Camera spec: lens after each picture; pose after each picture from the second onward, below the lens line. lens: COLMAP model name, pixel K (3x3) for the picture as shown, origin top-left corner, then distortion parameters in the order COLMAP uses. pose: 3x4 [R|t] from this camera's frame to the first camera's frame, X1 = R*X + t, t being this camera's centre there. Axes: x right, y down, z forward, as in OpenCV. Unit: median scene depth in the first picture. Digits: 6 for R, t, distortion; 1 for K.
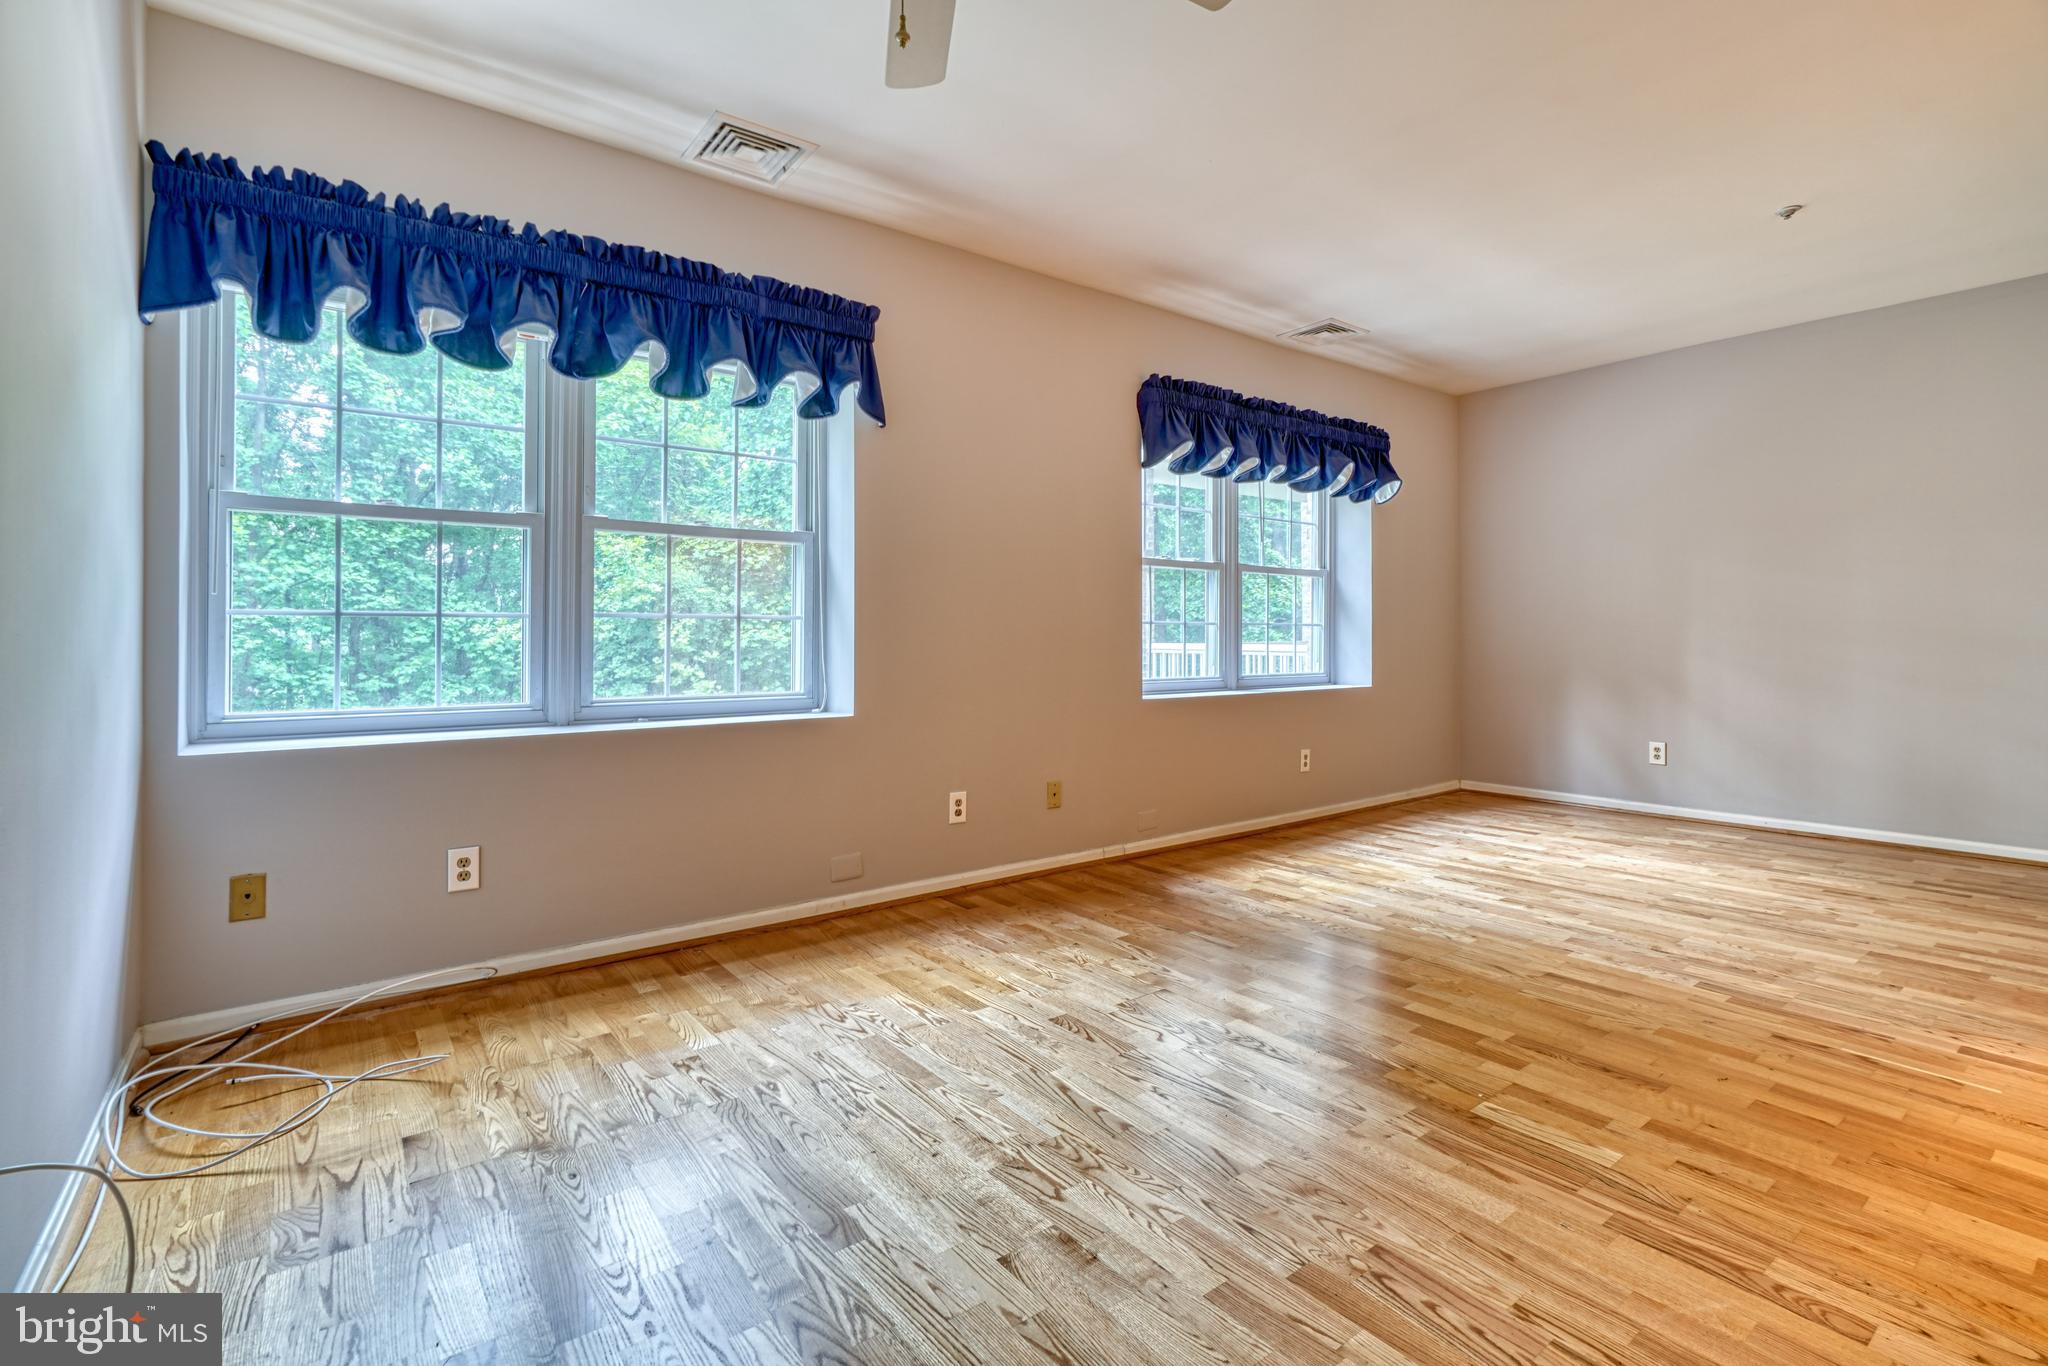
lens RADIAL K [[945.7, 0, 1027.2], [0, 945.7, 617.0], [0, 0, 1]] dist [-0.007169, 0.007219]
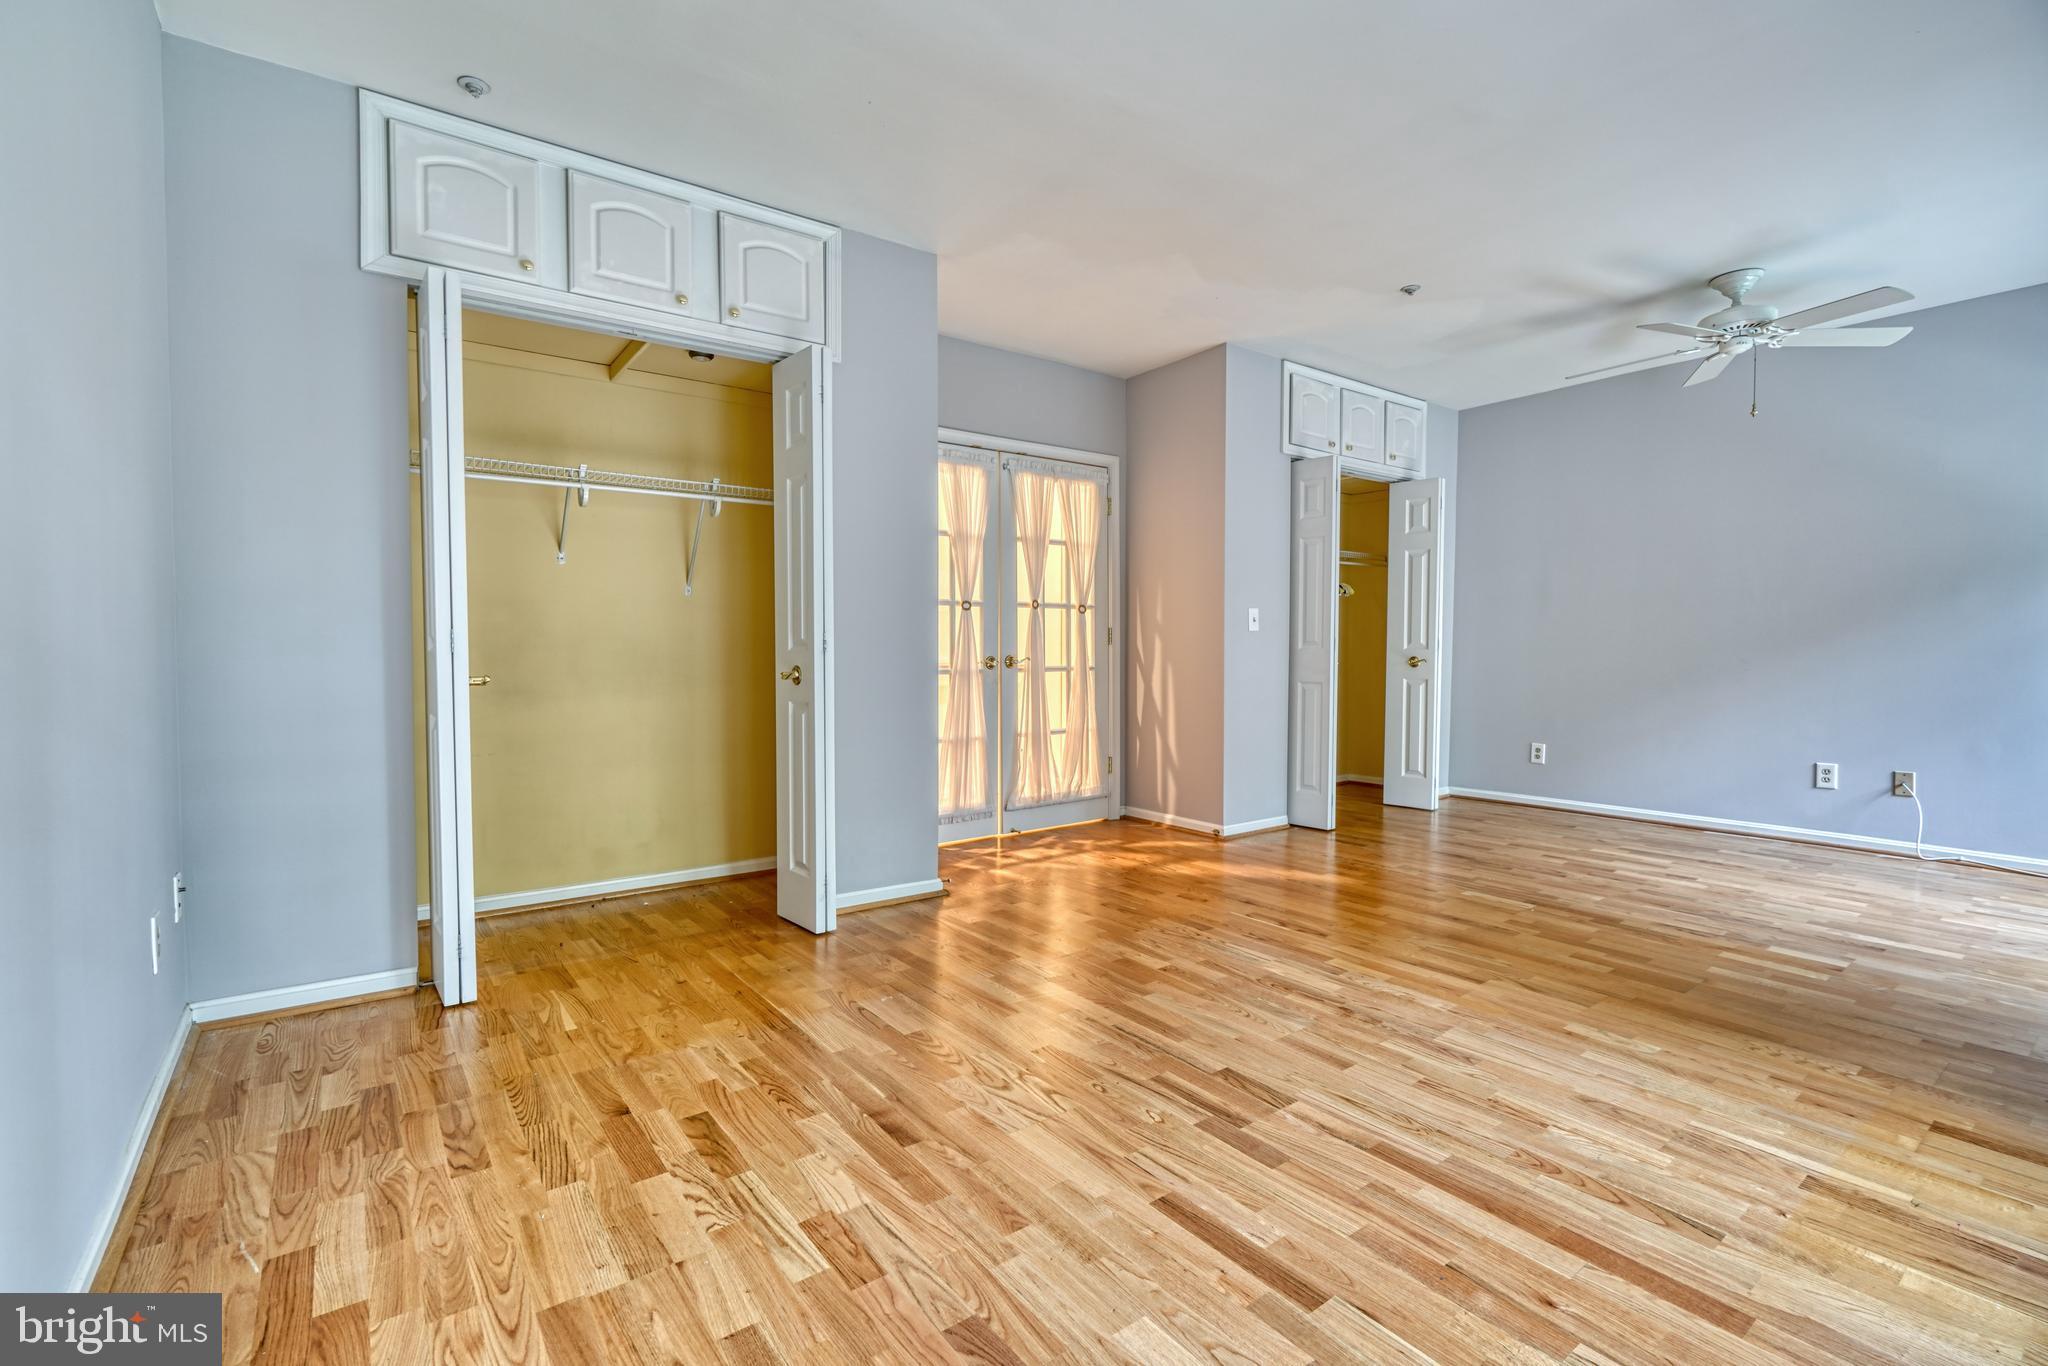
lens RADIAL K [[910.4, 0, 1015.0], [0, 910.4, 681.7], [0, 0, 1]] dist [-0.010967, 0.005294]
pose [[-0.999876, -0.000731, 0.015742, 0.913959], [-0.000473, 0.999866, 0.016366, 0.036322], [-0.015752, 0.016357, -0.999742, 1.741162]]
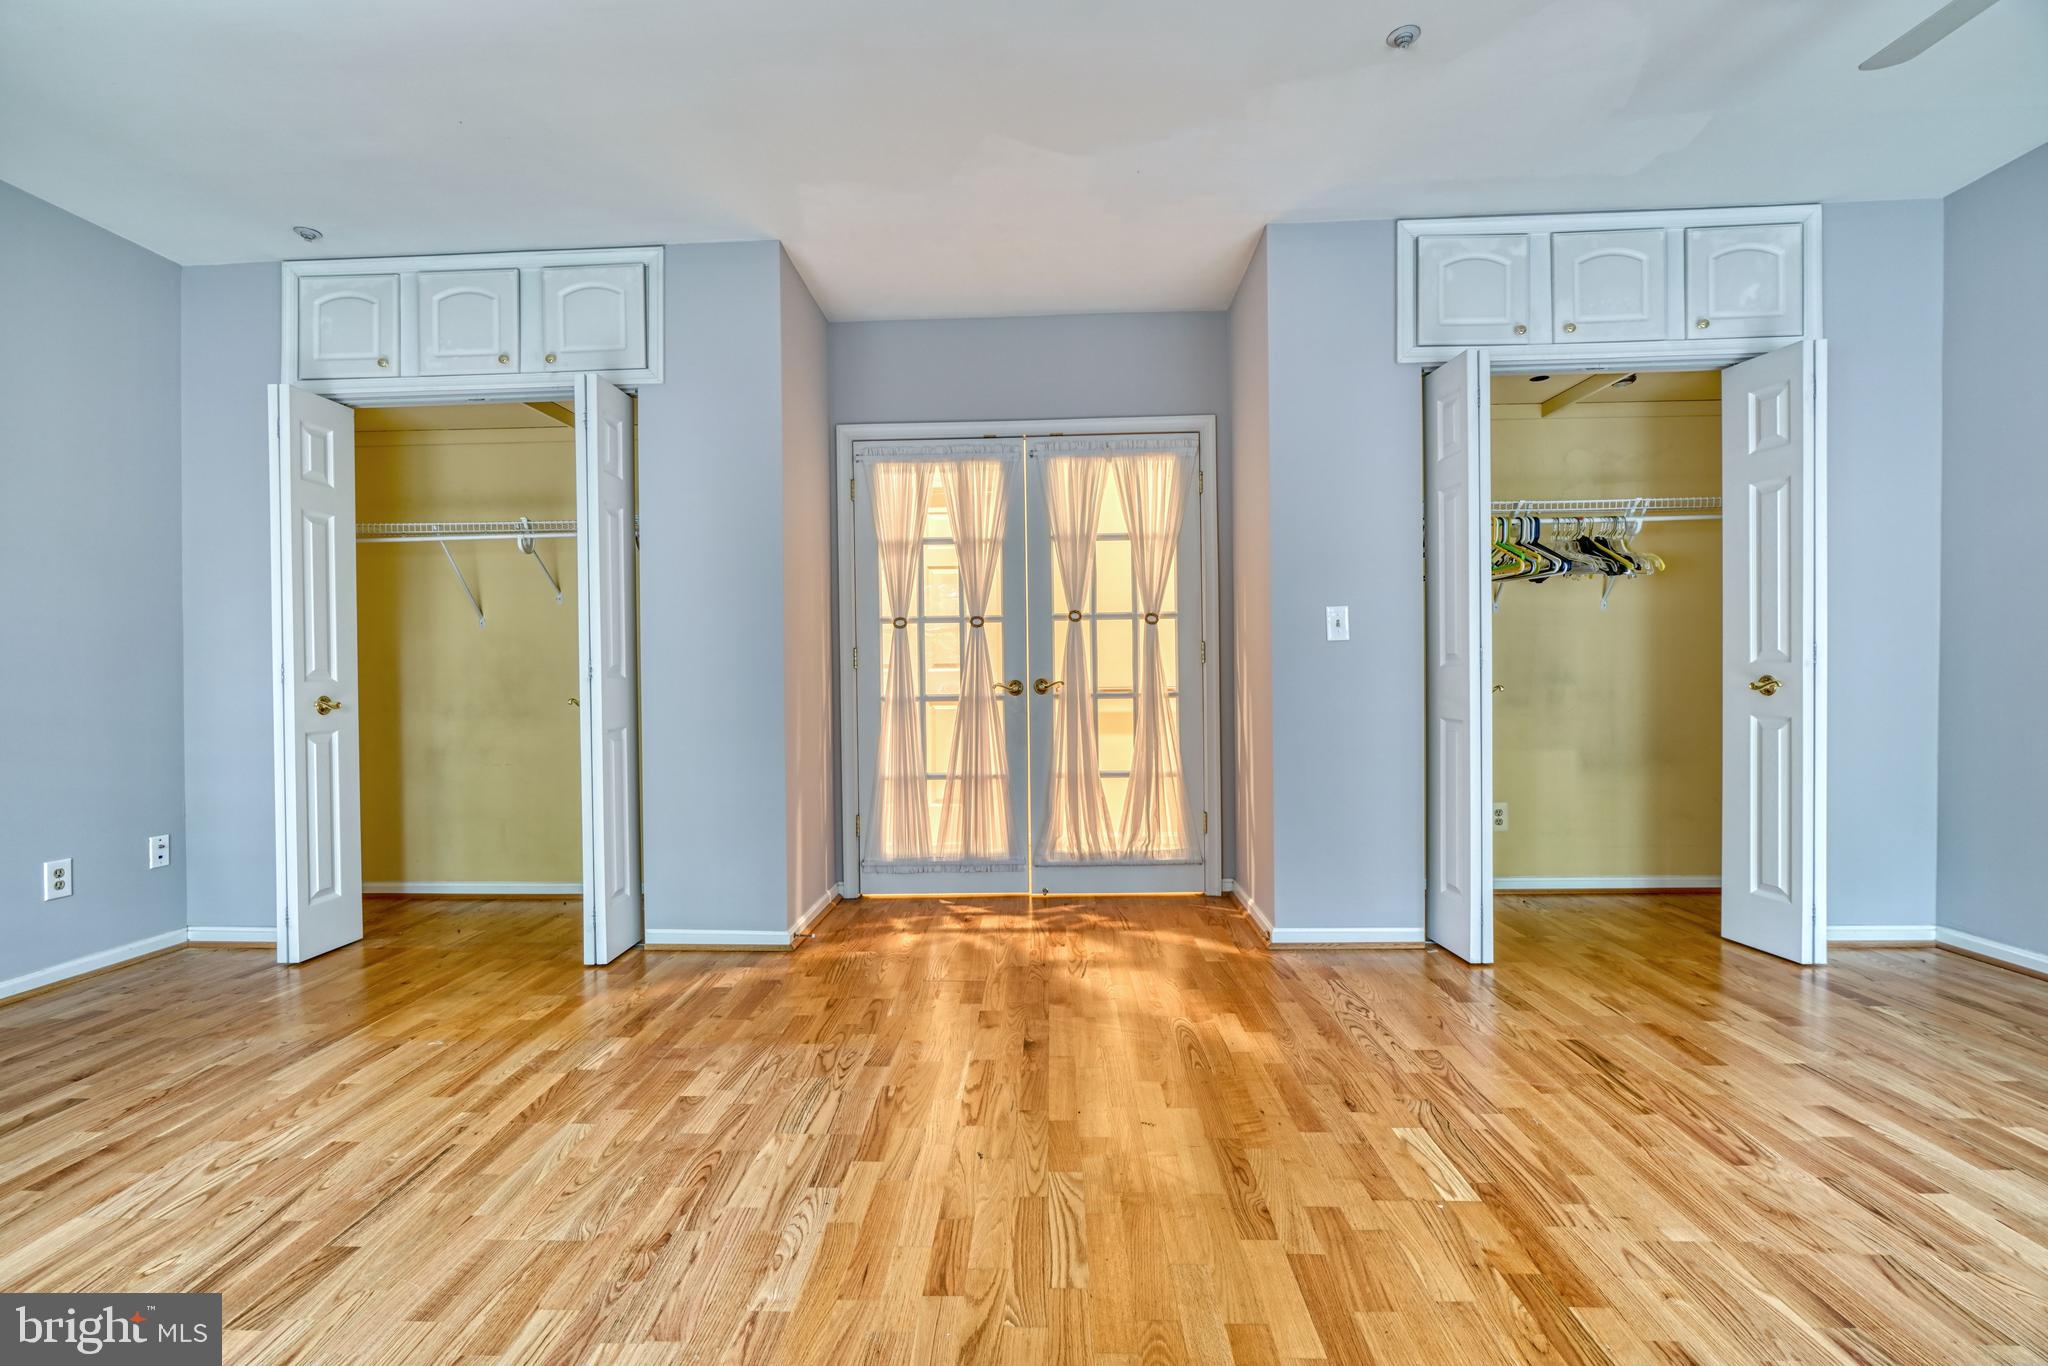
lens RADIAL K [[910.4, 0, 1015.0], [0, 910.4, 681.7], [0, 0, 1]] dist [-0.010967, 0.005294]
pose [[-0.765756, 0.001707, 0.643129, 0.160855], [-0.000334, 0.999995, -0.003051, 0.025145], [-0.643131, -0.002551, -0.765752, 1.210726]]
